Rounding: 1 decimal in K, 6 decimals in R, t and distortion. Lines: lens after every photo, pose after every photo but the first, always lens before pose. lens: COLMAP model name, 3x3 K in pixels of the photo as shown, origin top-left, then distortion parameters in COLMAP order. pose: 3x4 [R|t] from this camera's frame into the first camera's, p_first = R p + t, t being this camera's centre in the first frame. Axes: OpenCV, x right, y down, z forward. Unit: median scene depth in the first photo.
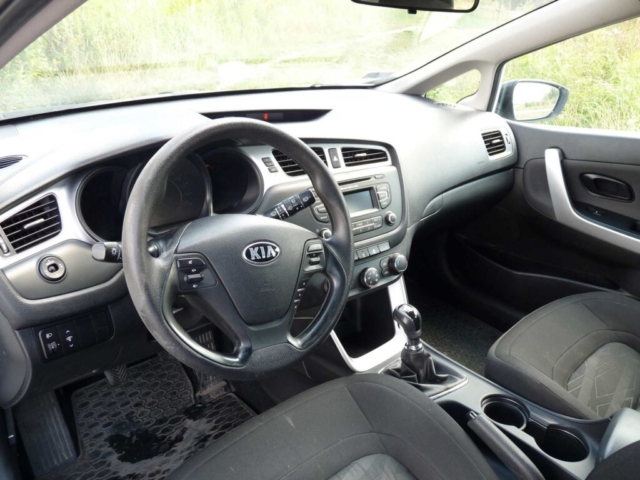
lens RADIAL K [[517.5, 0, 317.0], [0, 517.5, 233.7], [0, 0, 1]] dist [-0.011245, -0.012485]
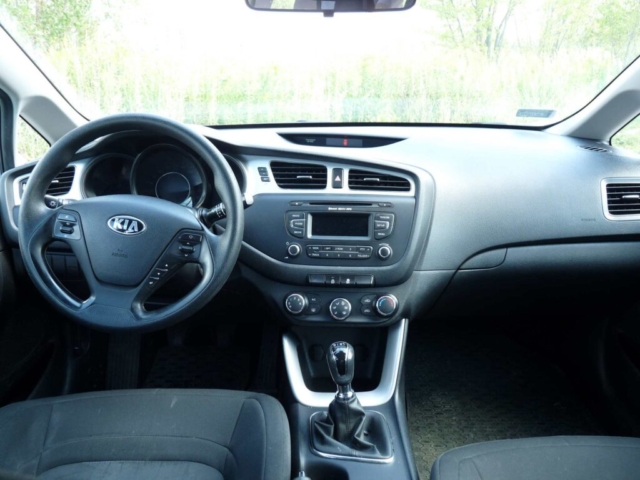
lens RADIAL K [[517.5, 0, 319.0], [0, 517.5, 238.0], [0, 0, 1]] dist [-0.011245, -0.012485]
pose [[0.757950, 0.163429, -0.631508, 0.620552], [-0.232855, 0.972111, -0.027903, -0.002428], [0.609336, 0.168199, 0.774867, 0.243666]]
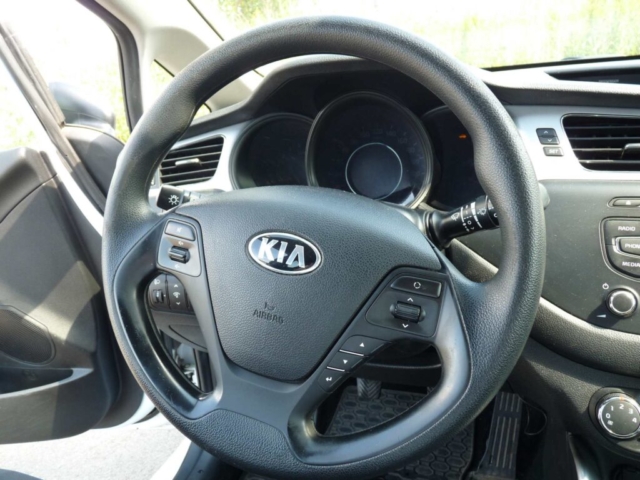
lens RADIAL K [[517.5, 0, 316.8], [0, 517.5, 237.1], [0, 0, 1]] dist [-0.011245, -0.012485]
pose [[0.480872, 0.217694, -0.849336, 0.244173], [-0.250476, 0.962426, 0.104867, -0.030282], [0.840252, 0.162311, 0.517331, 0.484531]]
